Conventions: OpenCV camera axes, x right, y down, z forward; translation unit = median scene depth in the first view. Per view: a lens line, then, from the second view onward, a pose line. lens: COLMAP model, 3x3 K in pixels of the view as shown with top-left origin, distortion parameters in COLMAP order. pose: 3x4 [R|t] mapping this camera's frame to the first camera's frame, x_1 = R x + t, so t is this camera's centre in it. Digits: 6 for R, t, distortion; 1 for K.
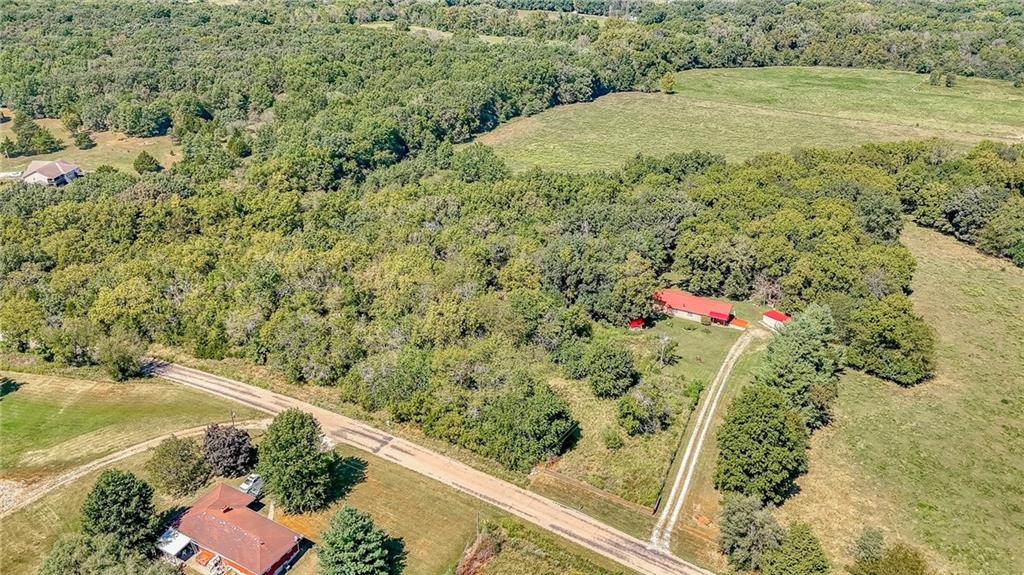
lens RADIAL K [[752.4, 0, 512.0], [0, 752.4, 287.5], [0, 0, 1]] dist [0.051723, -0.045131]
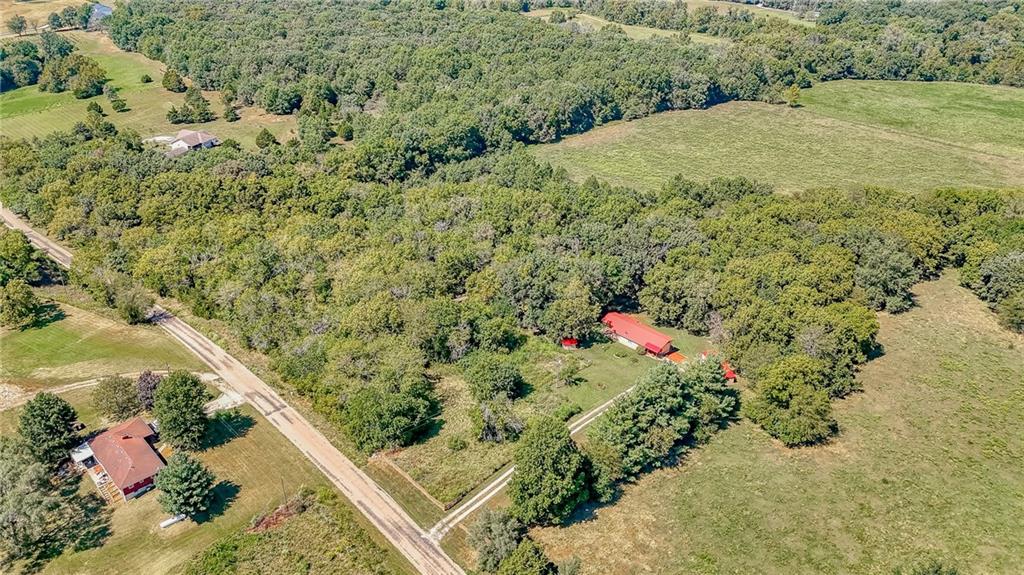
lens RADIAL K [[752.4, 0, 512.0], [0, 752.4, 287.5], [0, 0, 1]] dist [0.051723, -0.045131]
pose [[0.957047, 0.140097, -0.253839, 0.197209], [-0.131708, 0.990035, 0.049835, -0.041550], [0.258291, -0.014262, 0.965962, -0.035179]]
